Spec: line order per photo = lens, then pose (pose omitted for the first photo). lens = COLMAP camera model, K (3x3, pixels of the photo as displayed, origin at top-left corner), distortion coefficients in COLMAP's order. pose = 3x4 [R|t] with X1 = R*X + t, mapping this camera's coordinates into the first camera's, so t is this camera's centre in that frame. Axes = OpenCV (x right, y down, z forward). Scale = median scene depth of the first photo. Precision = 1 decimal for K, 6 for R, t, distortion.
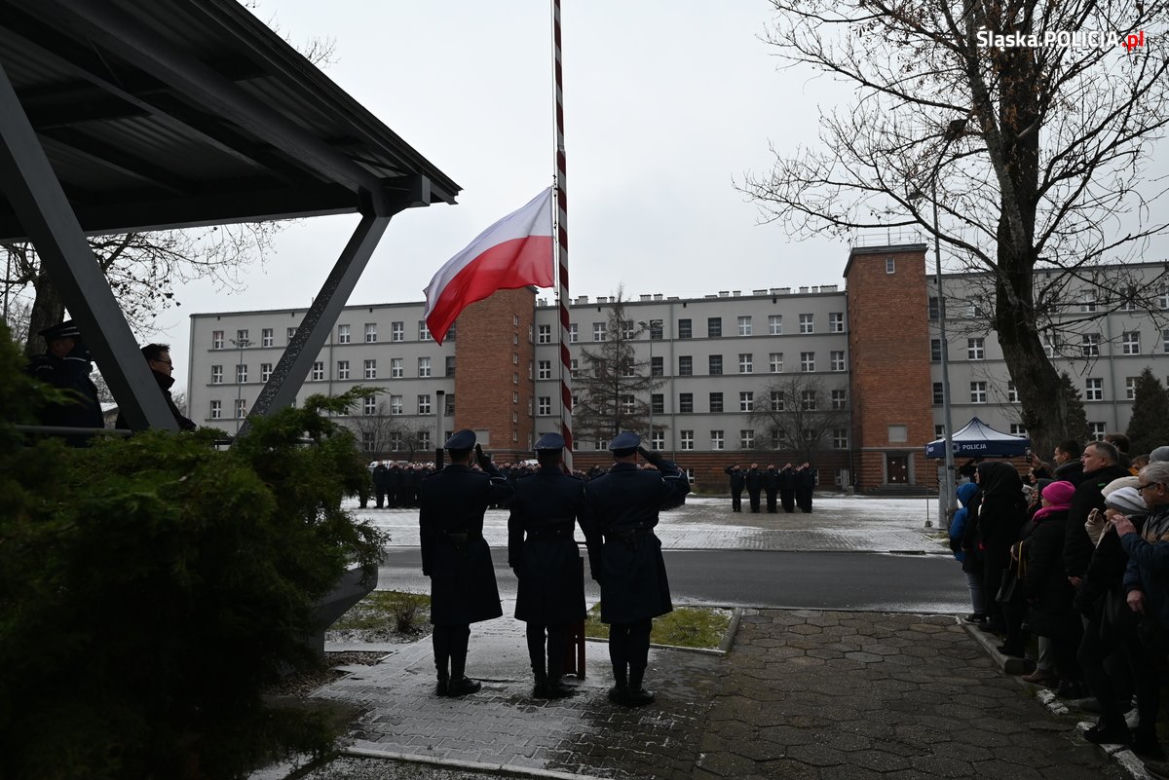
lens RADIAL K [[746.9, 0, 586.8], [0, 746.9, 388.2], [0, 0, 1]] dist [0.001955, -0.004179]
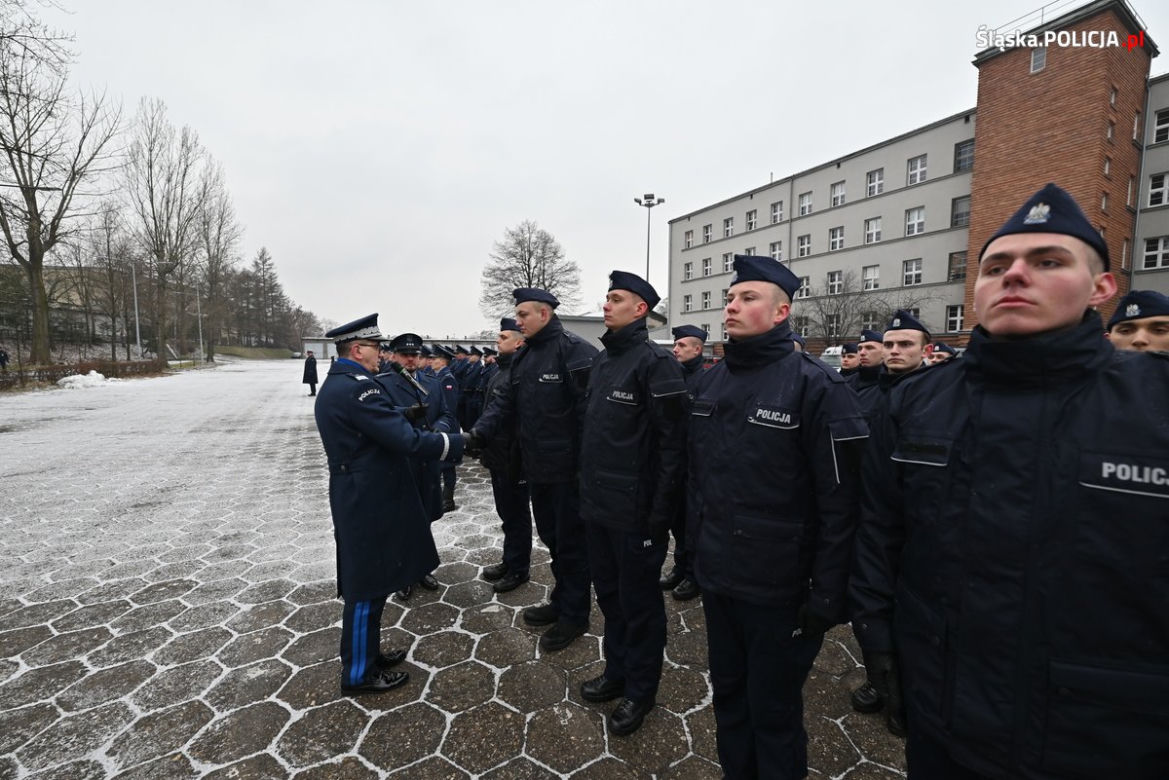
lens RADIAL K [[457.2, 0, 584.3], [0, 457.2, 390.2], [0, 0, 1]] dist [-0.001373, 0.000006]
pose [[0.683067, 0.061704, -0.727745, -0.099138], [0.069897, 0.986328, 0.149234, 0.046468], [0.727004, -0.152804, 0.669415, 0.424666]]
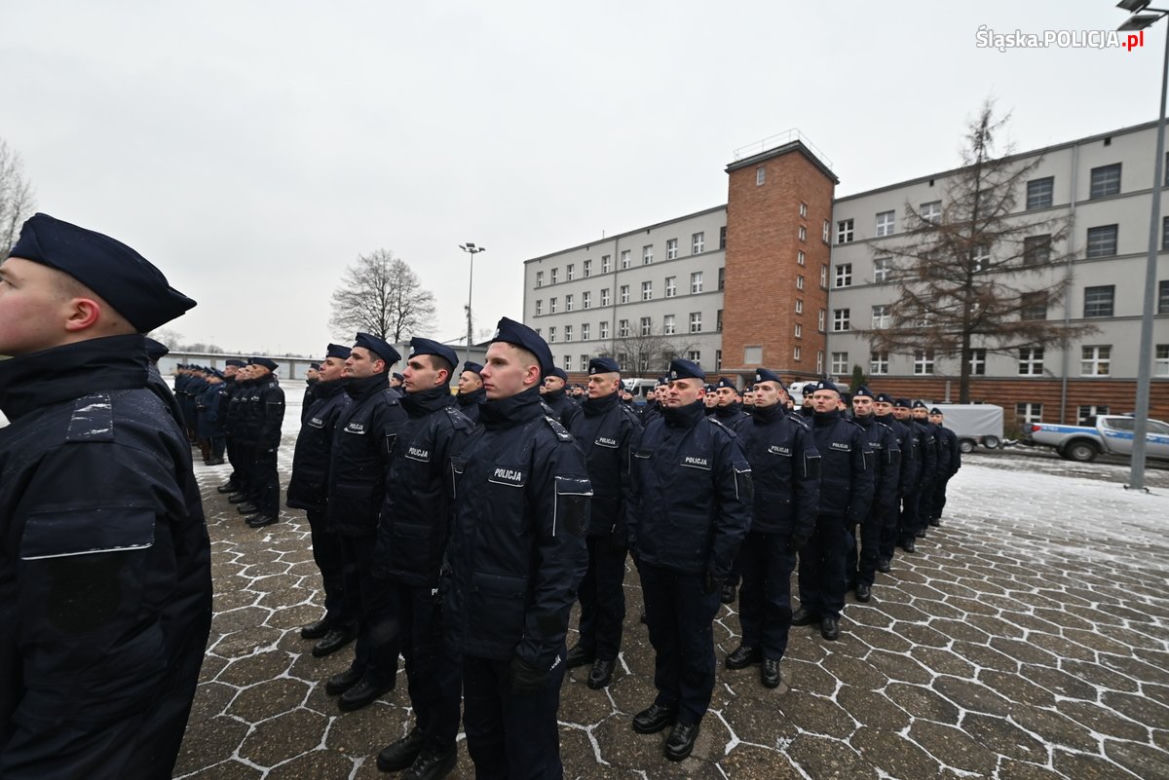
lens RADIAL K [[457.2, 0, 583.3], [0, 457.2, 393.2], [0, 0, 1]] dist [-0.001373, 0.000006]
pose [[0.829510, 0.043077, -0.556828, -0.008710], [0.019742, 0.994136, 0.106318, 0.045784], [0.558143, -0.099184, 0.823795, 0.425574]]
